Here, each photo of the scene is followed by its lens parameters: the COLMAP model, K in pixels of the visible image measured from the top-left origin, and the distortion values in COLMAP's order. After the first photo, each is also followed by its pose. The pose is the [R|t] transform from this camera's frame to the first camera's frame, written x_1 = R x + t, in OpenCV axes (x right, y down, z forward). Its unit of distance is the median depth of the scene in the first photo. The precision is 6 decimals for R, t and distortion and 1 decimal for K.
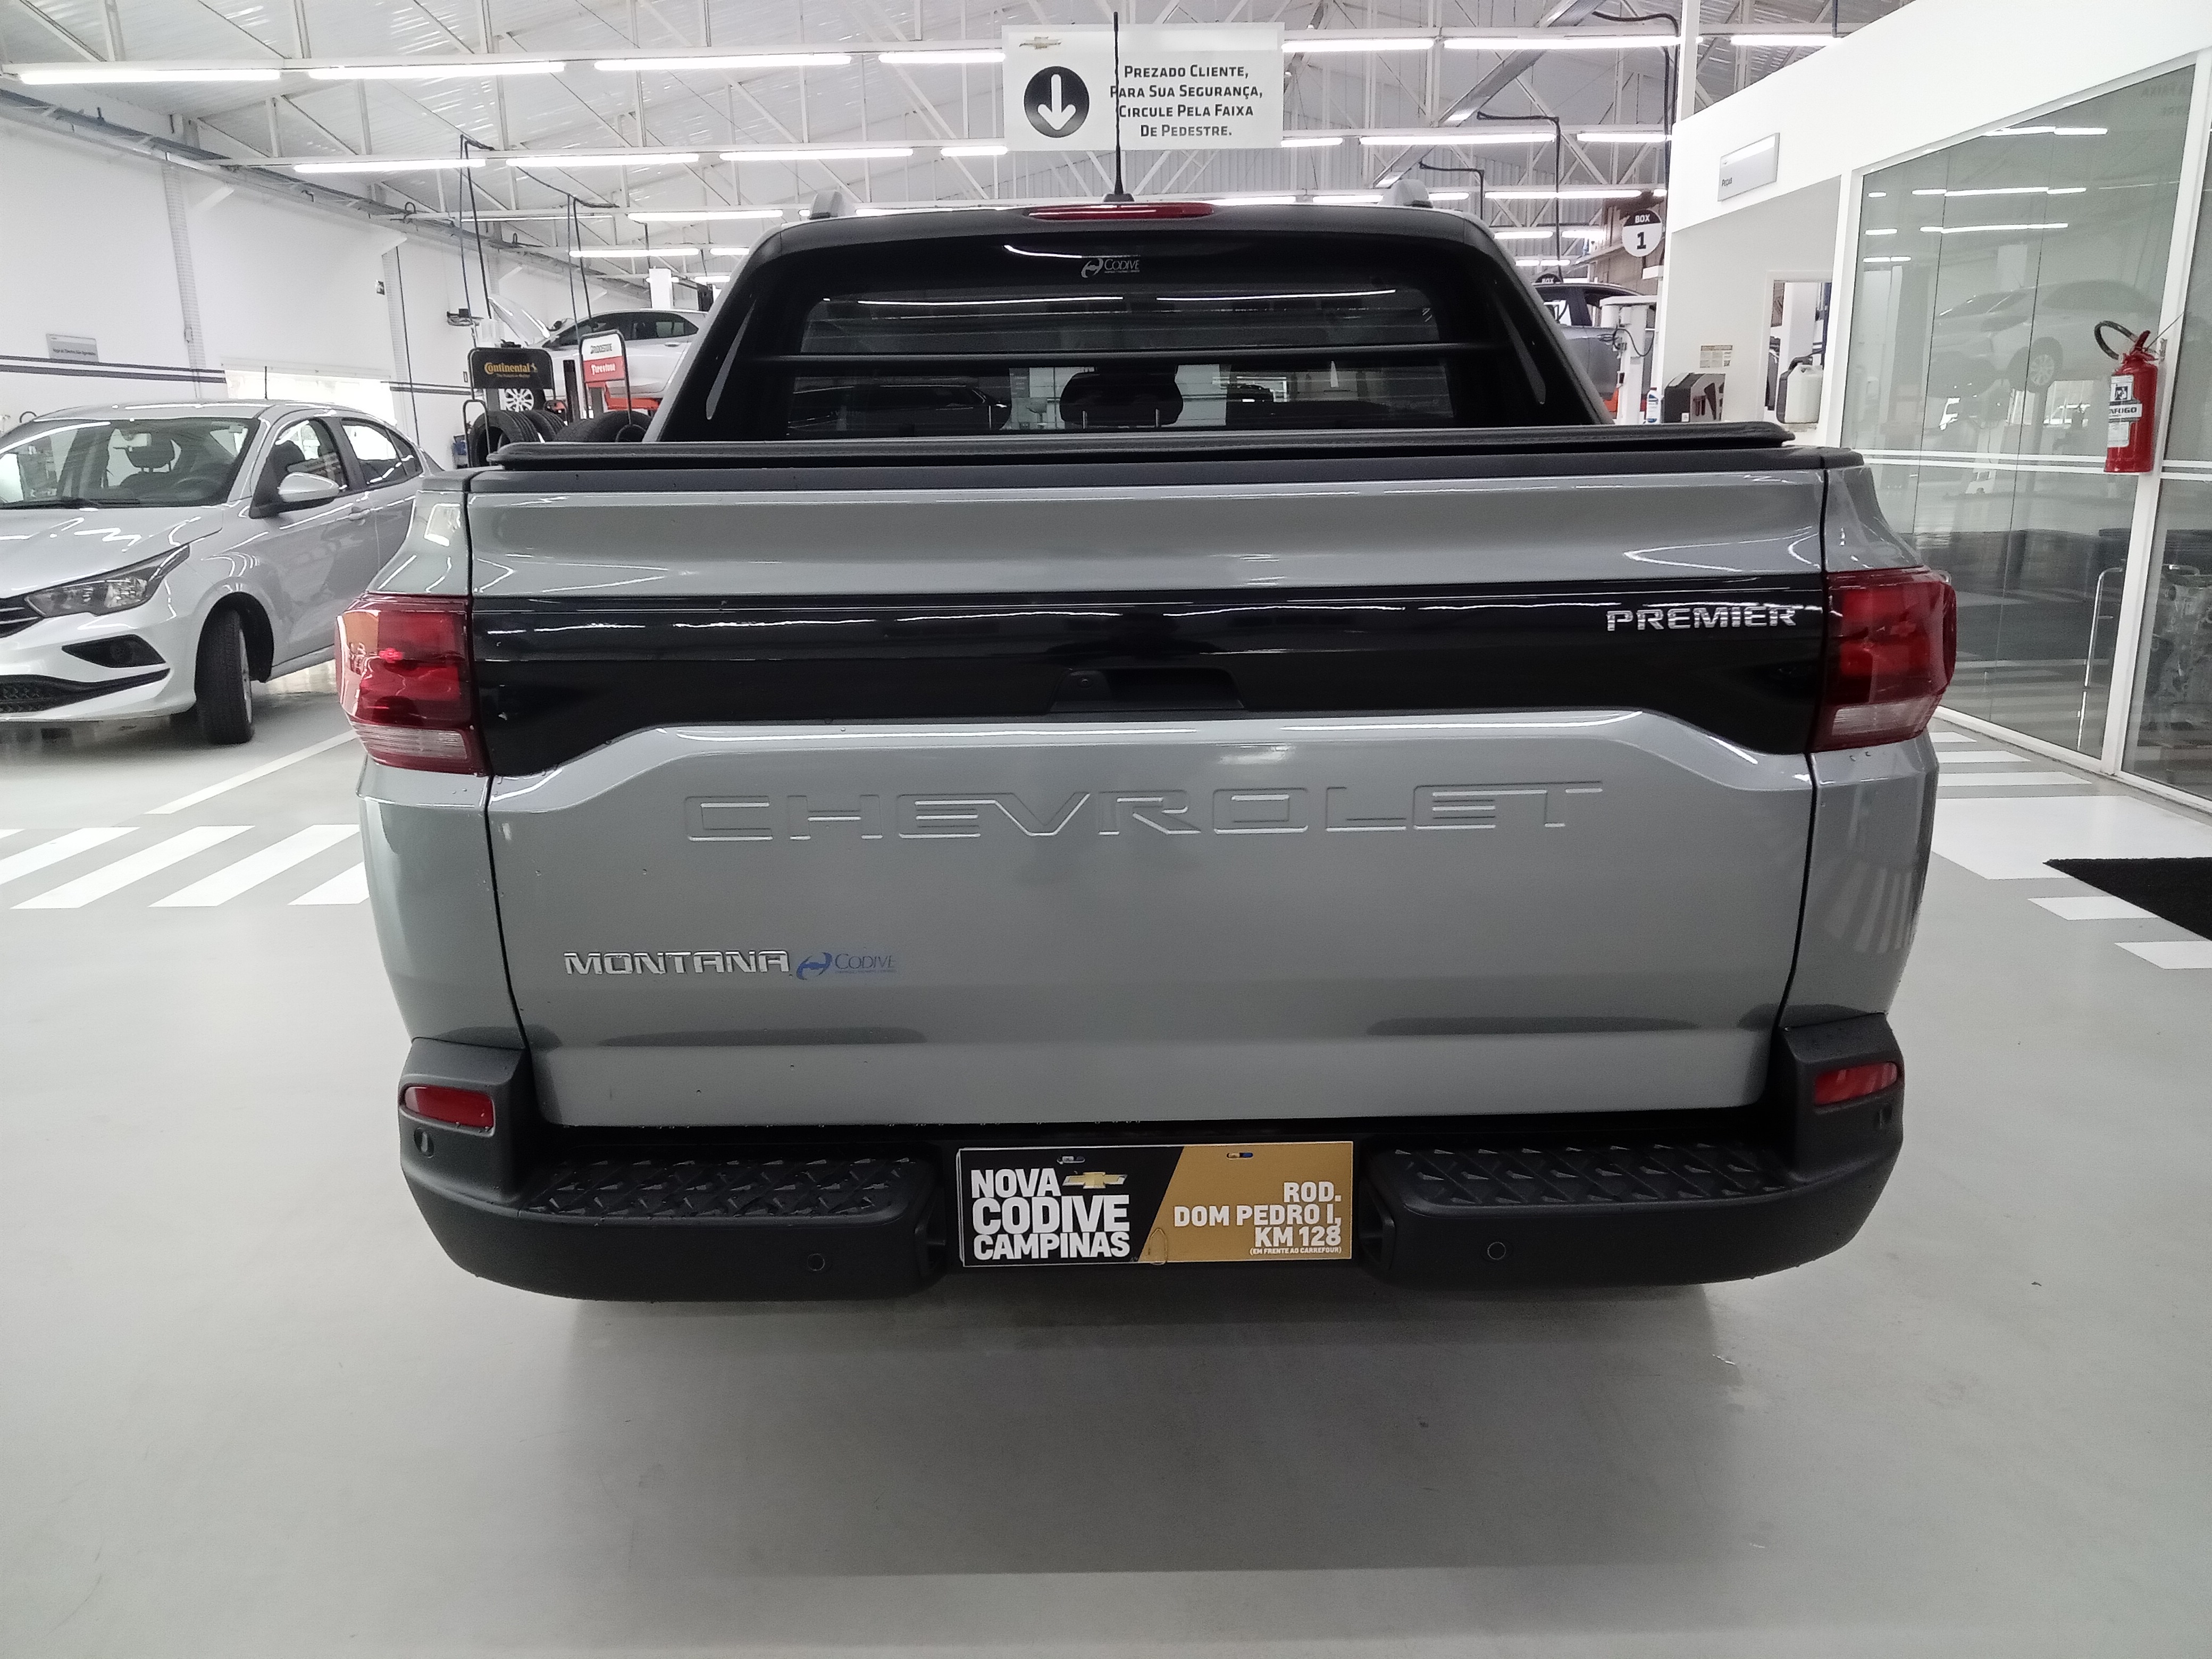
lens RADIAL K [[1629.3, 0, 1087.7], [0, 1629.3, 832.8], [0, 0, 1]] dist [-0.032587, 0.032644]
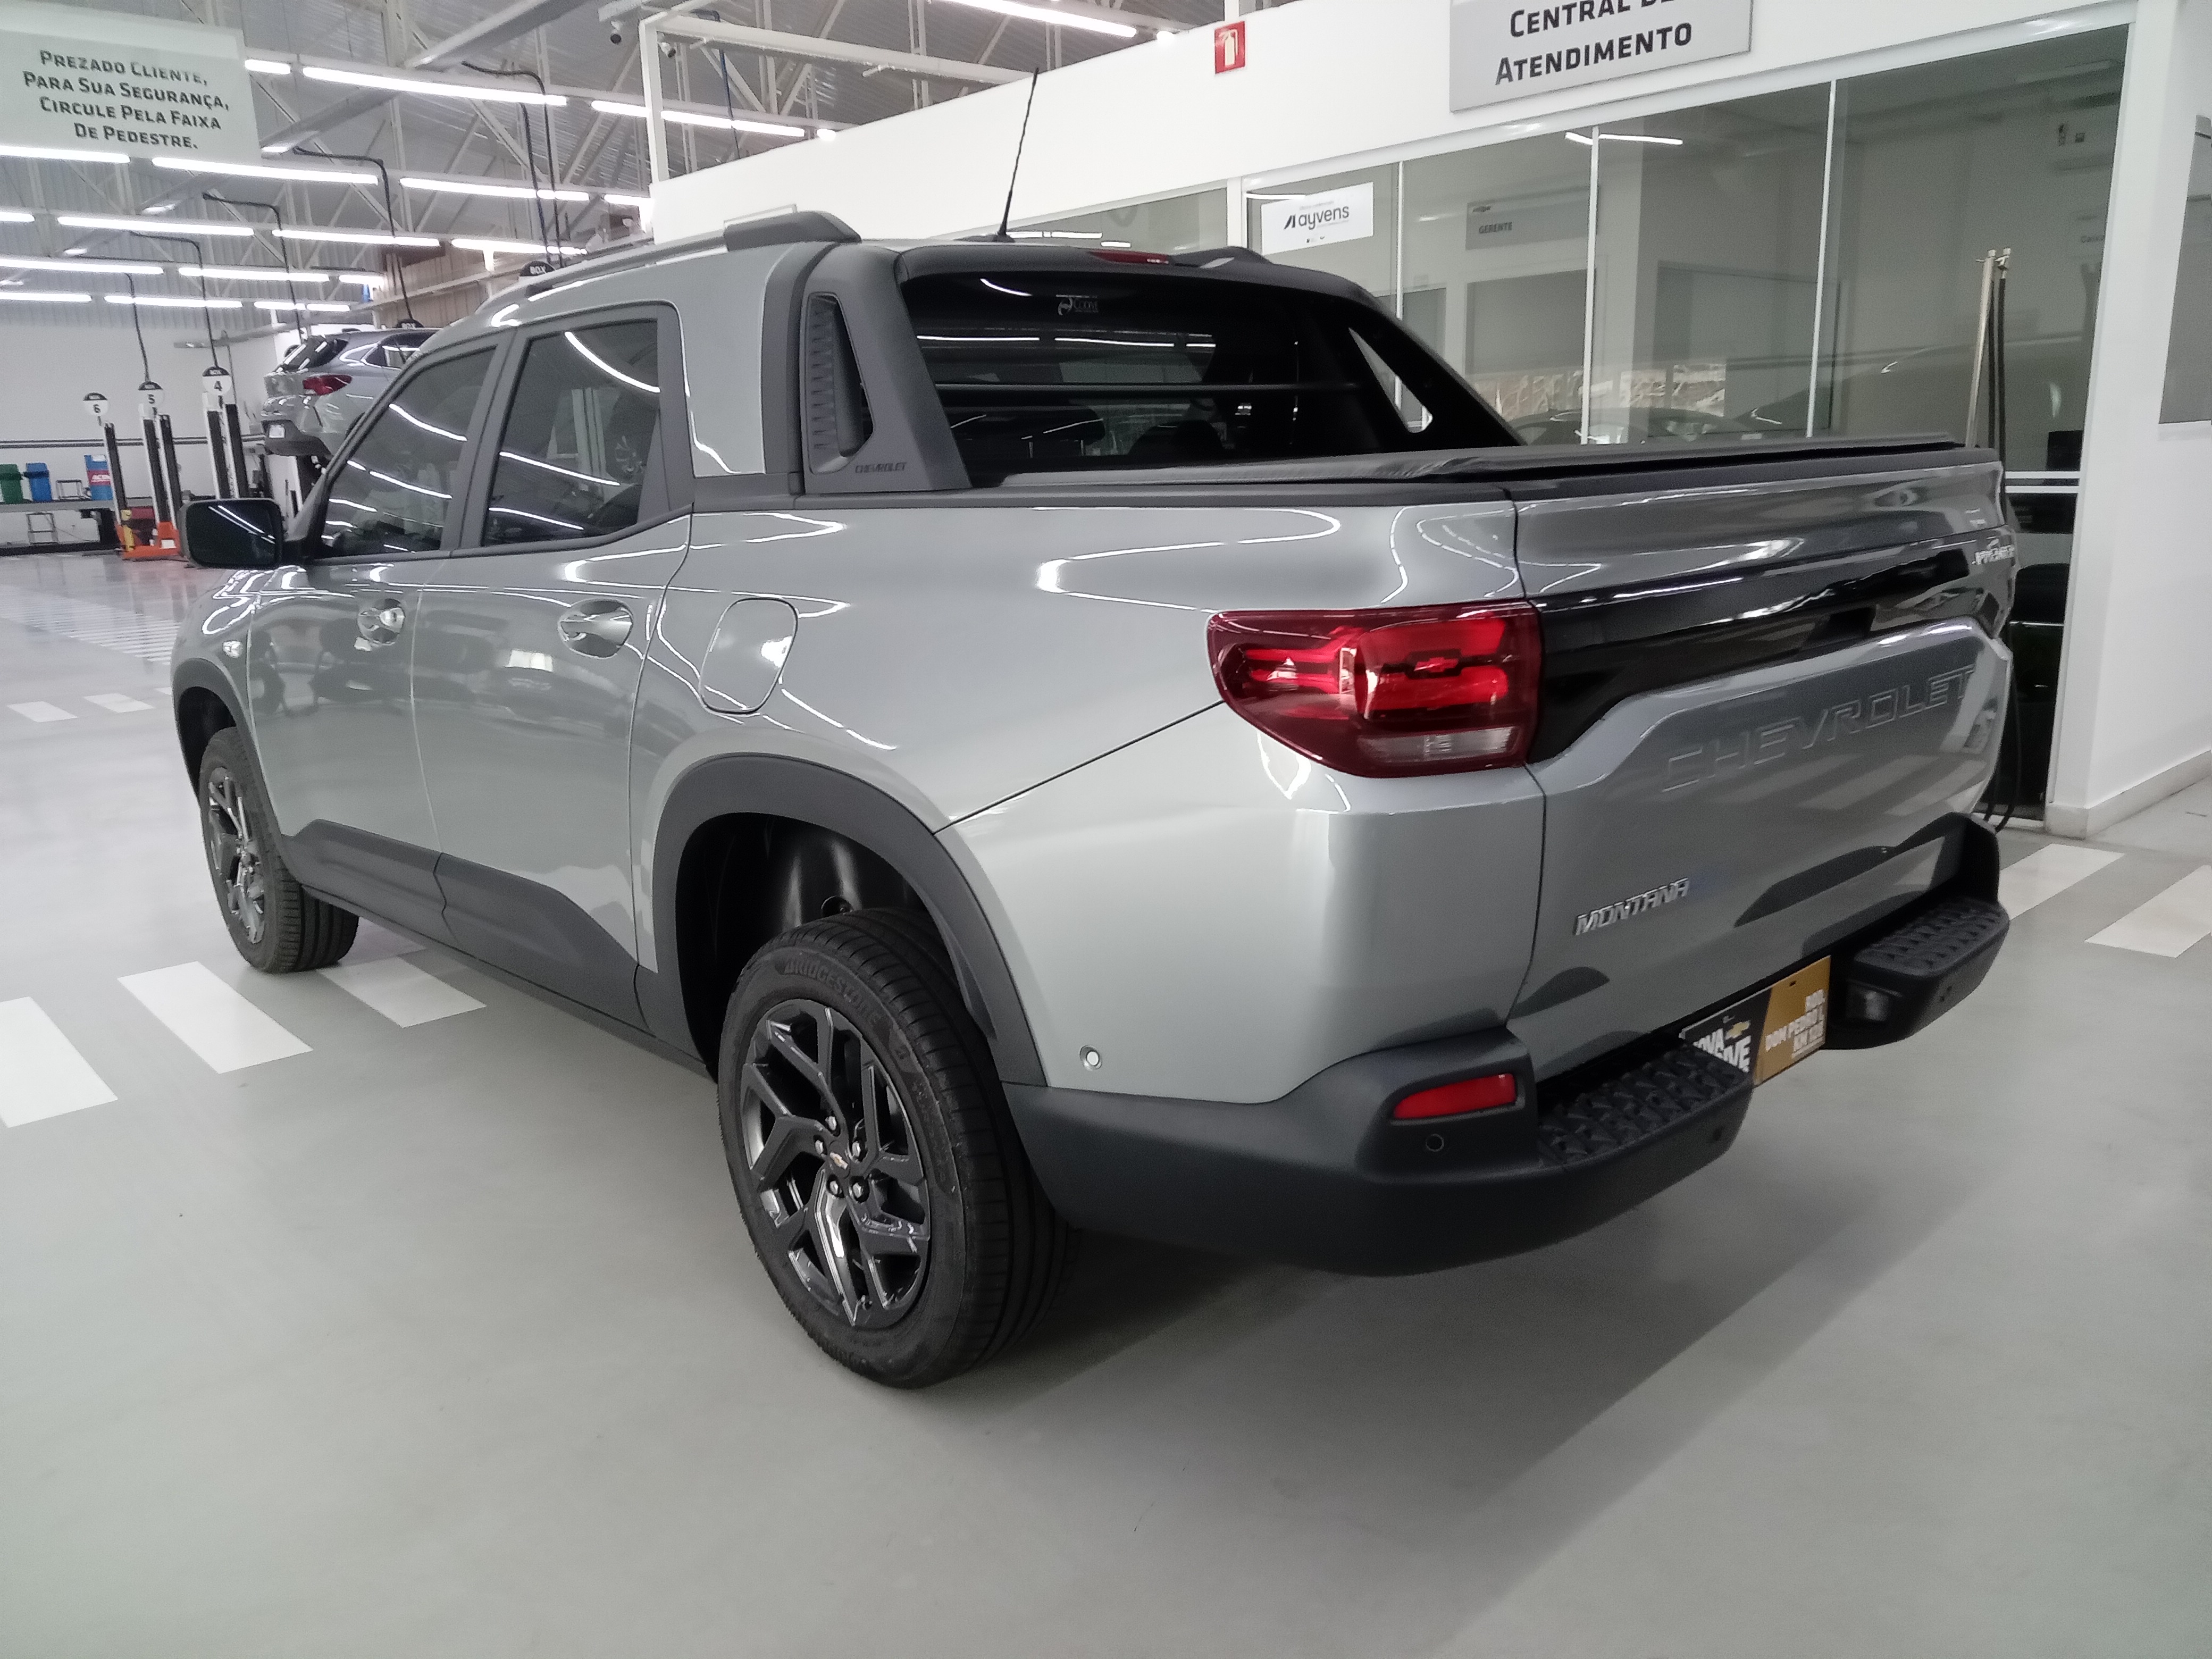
lens RADIAL K [[1629.3, 0, 1085.7], [0, 1629.3, 825.4], [0, 0, 1]] dist [-0.032587, 0.032644]
pose [[0.734805, -0.155683, 0.660170, -0.101694], [0.177906, 0.983463, 0.033903, -0.006593], [-0.654531, 0.092536, 0.750351, 0.031042]]
